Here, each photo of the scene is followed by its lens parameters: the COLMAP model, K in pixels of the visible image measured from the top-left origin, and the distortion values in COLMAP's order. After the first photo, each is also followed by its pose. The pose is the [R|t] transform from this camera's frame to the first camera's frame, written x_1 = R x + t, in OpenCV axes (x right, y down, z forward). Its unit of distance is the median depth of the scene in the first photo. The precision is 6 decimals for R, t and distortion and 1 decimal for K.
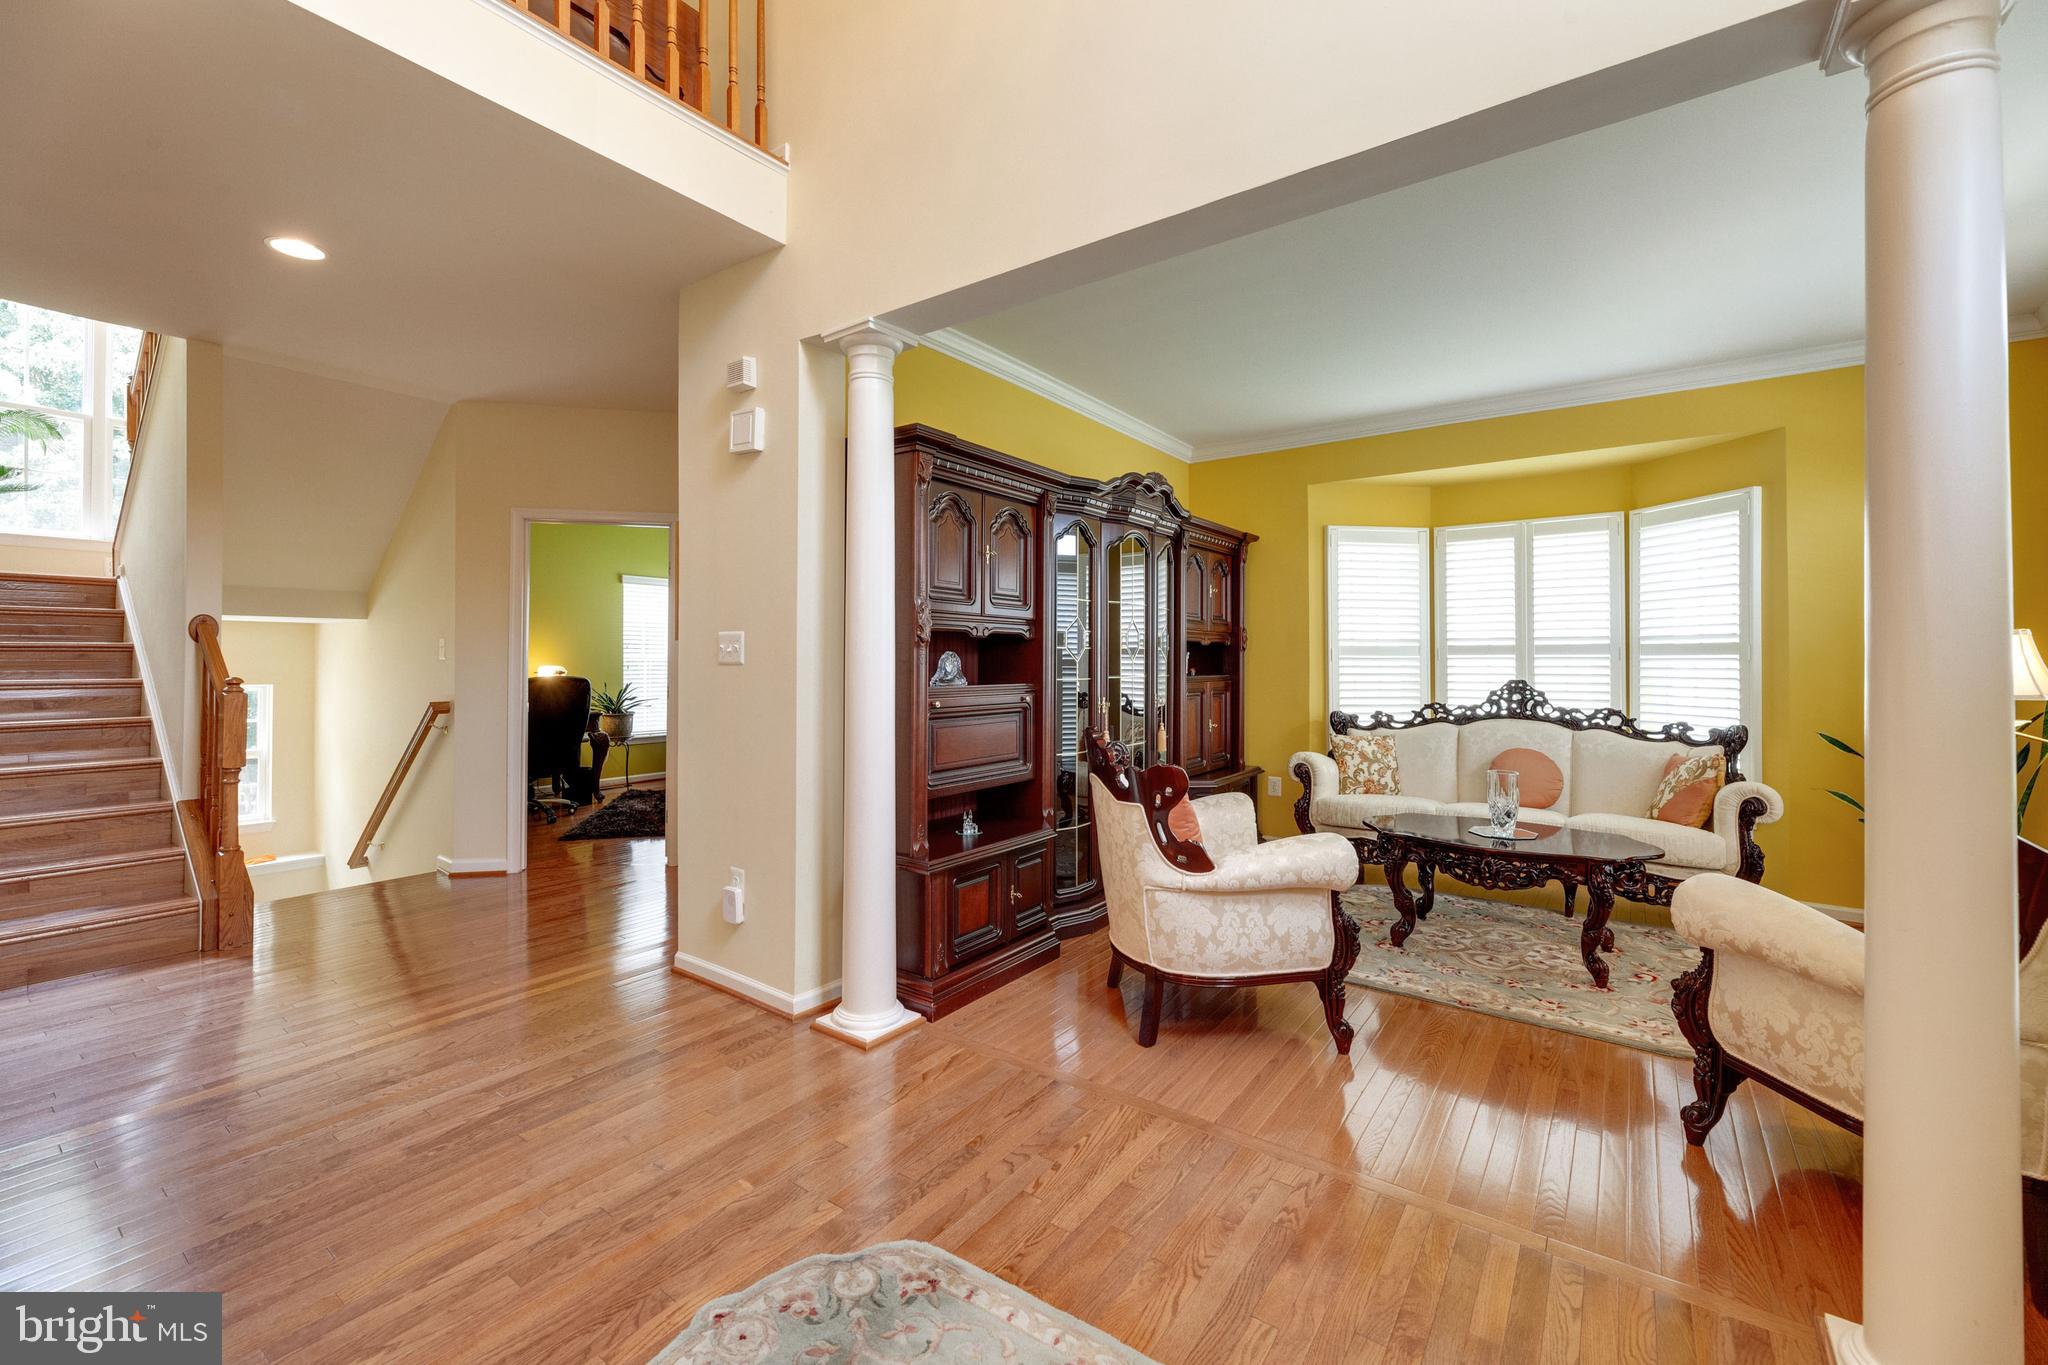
lens RADIAL K [[836.9, 0, 1025.6], [0, 836.9, 653.0], [0, 0, 1]] dist [-0.000608, -0.000055]
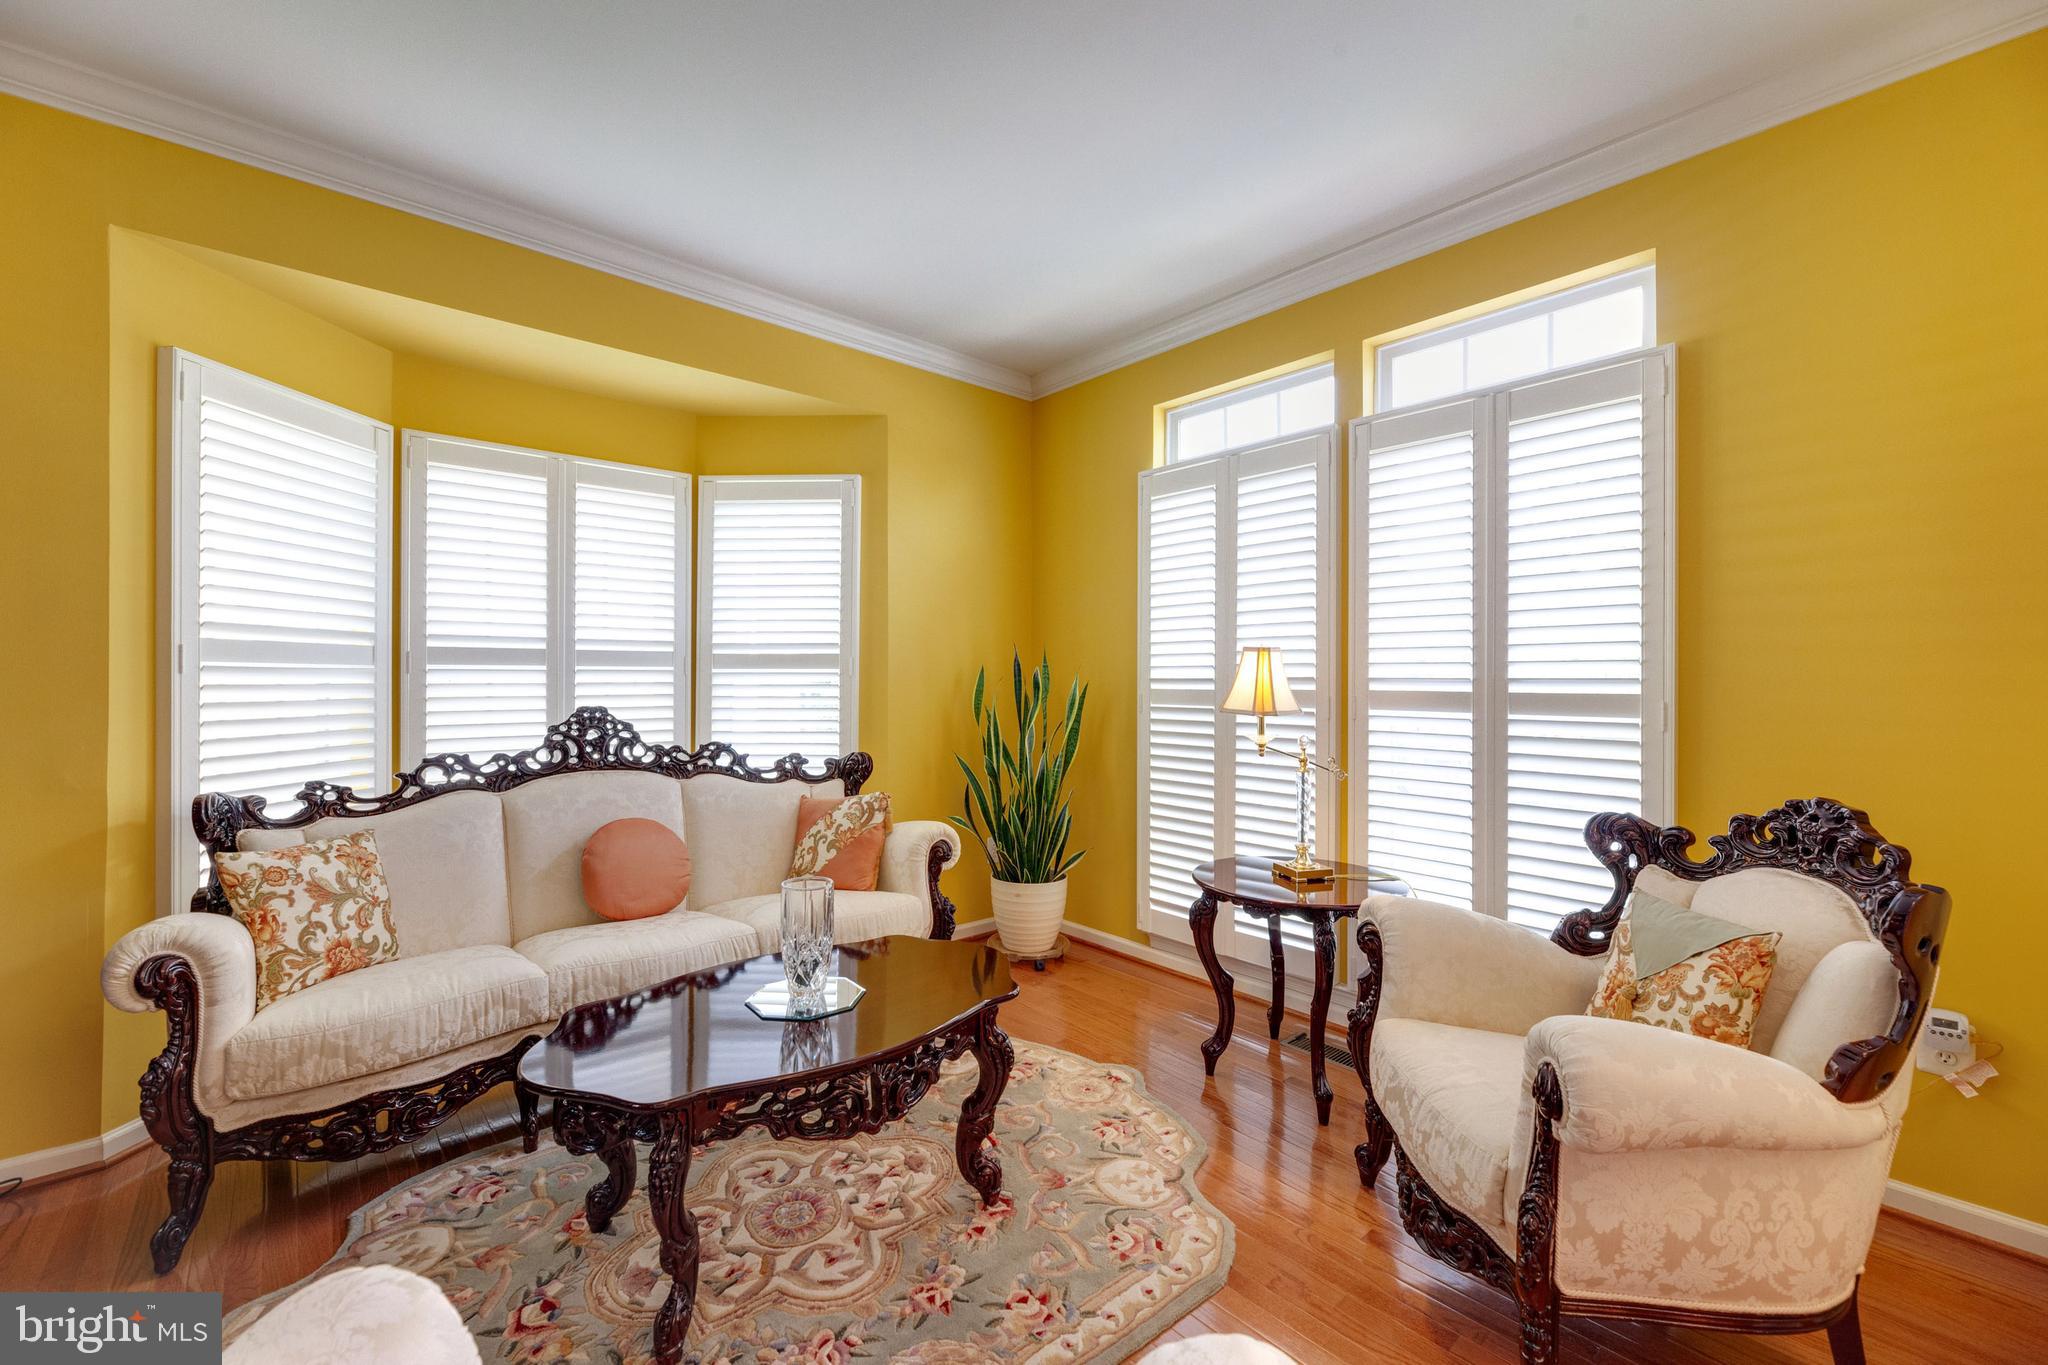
lens RADIAL K [[834.5, 0, 1025.3], [0, 834.5, 671.9], [0, 0, 1]] dist [-0.000923, -0.000014]
pose [[0.216977, 0.007299, 0.976149, 0.059348], [-0.011143, 0.999925, -0.005000, 0.006607], [-0.976113, -0.009792, 0.217042, 0.565780]]
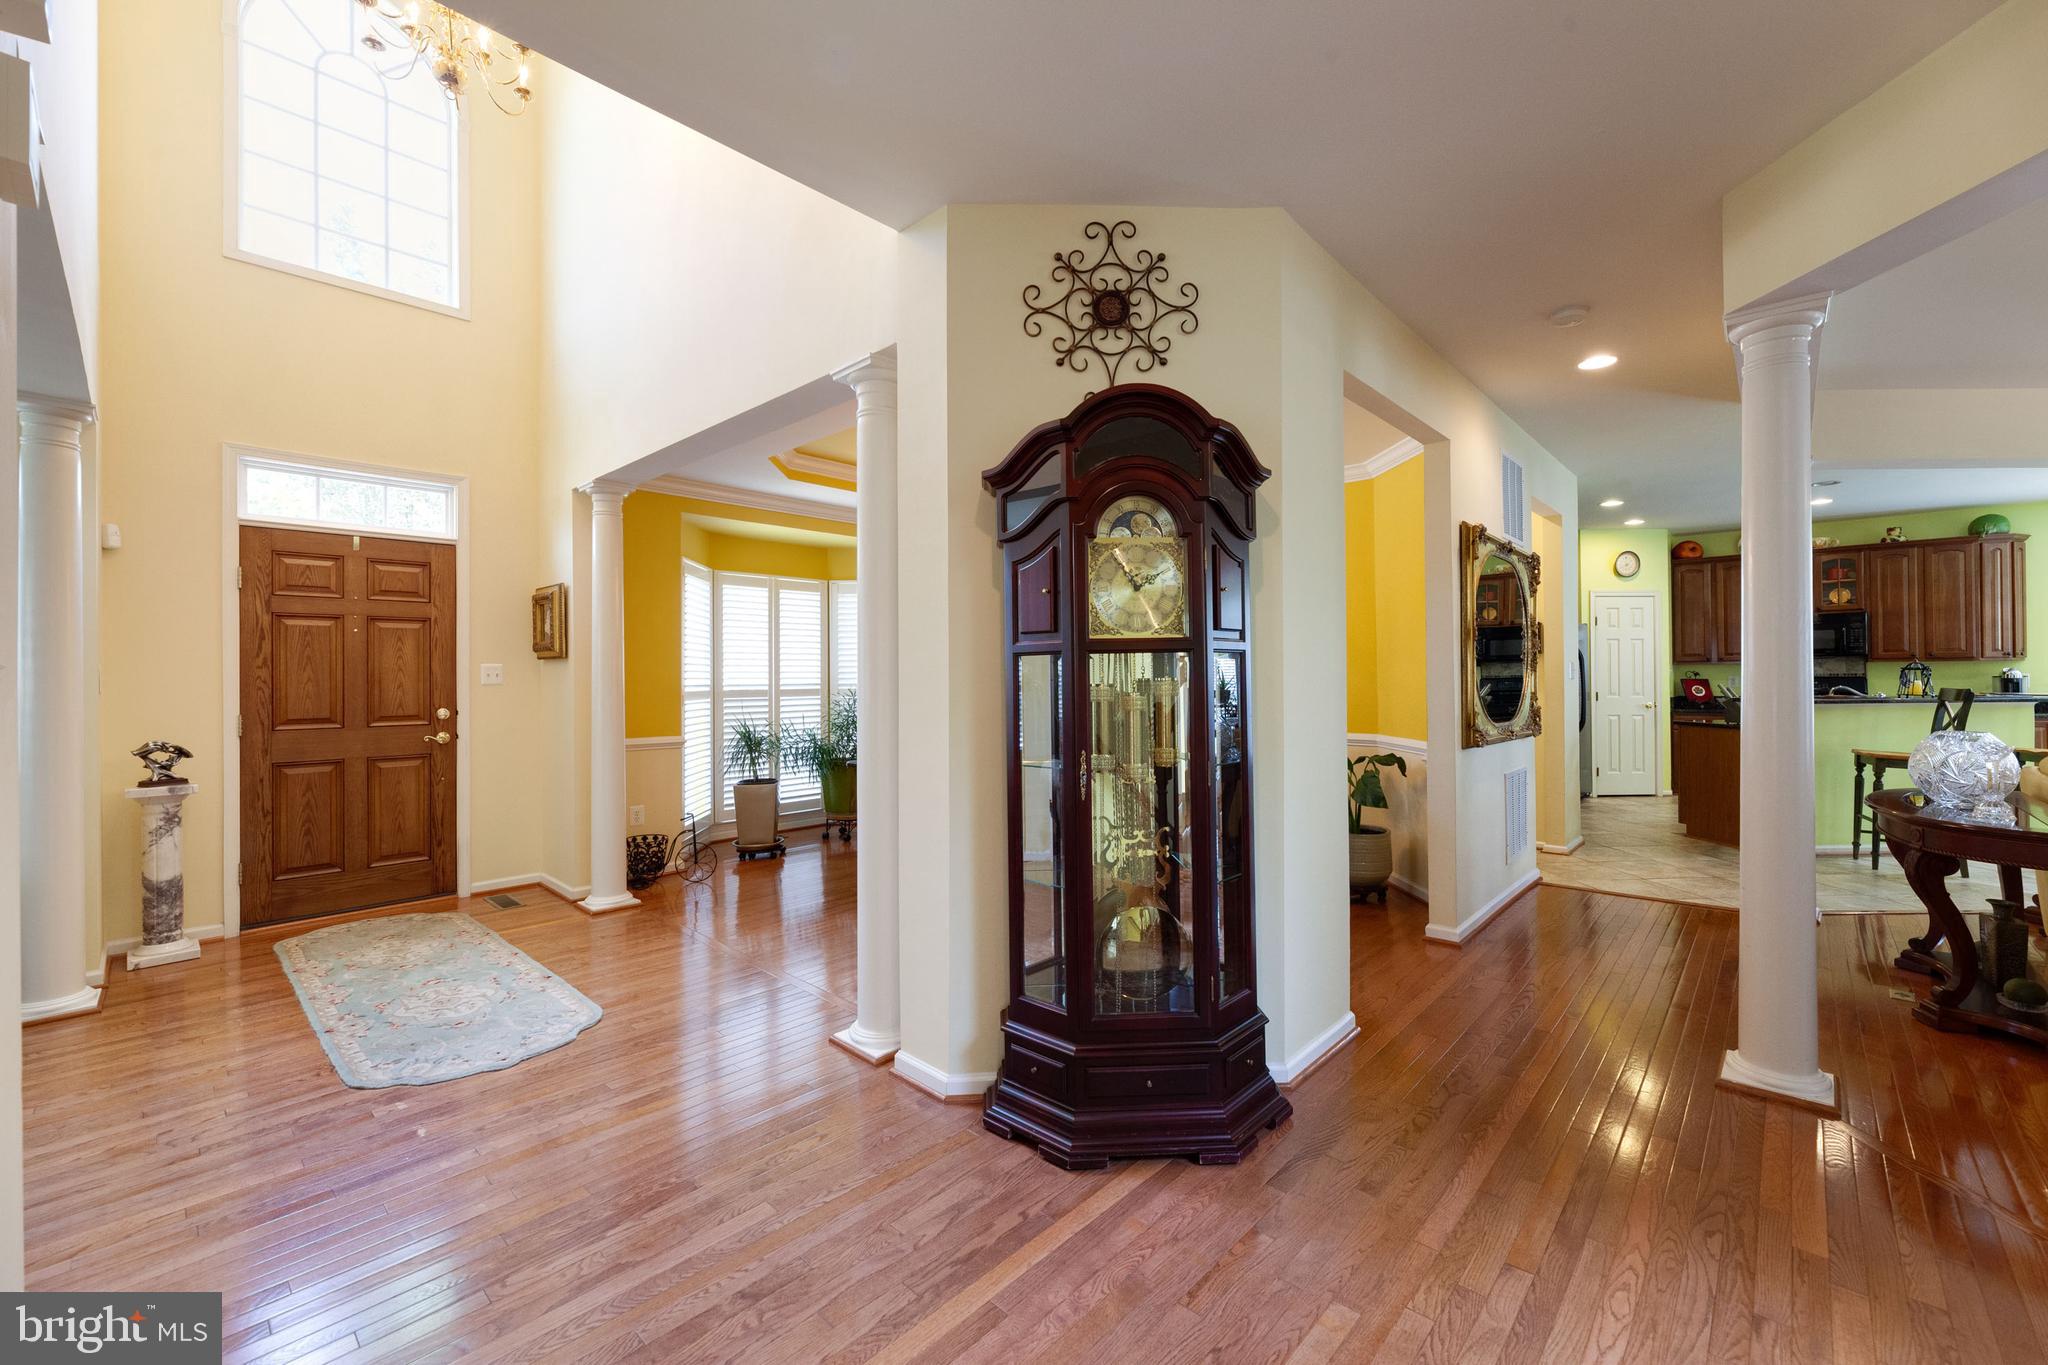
lens RADIAL K [[834.5, 0, 1025.3], [0, 834.5, 671.9], [0, 0, 1]] dist [-0.000923, -0.000014]
pose [[-0.990816, 0.004915, 0.135128, -0.563850], [0.002893, 0.999881, -0.015153, 0.000185], [-0.135187, -0.014623, -0.990712, 0.865047]]
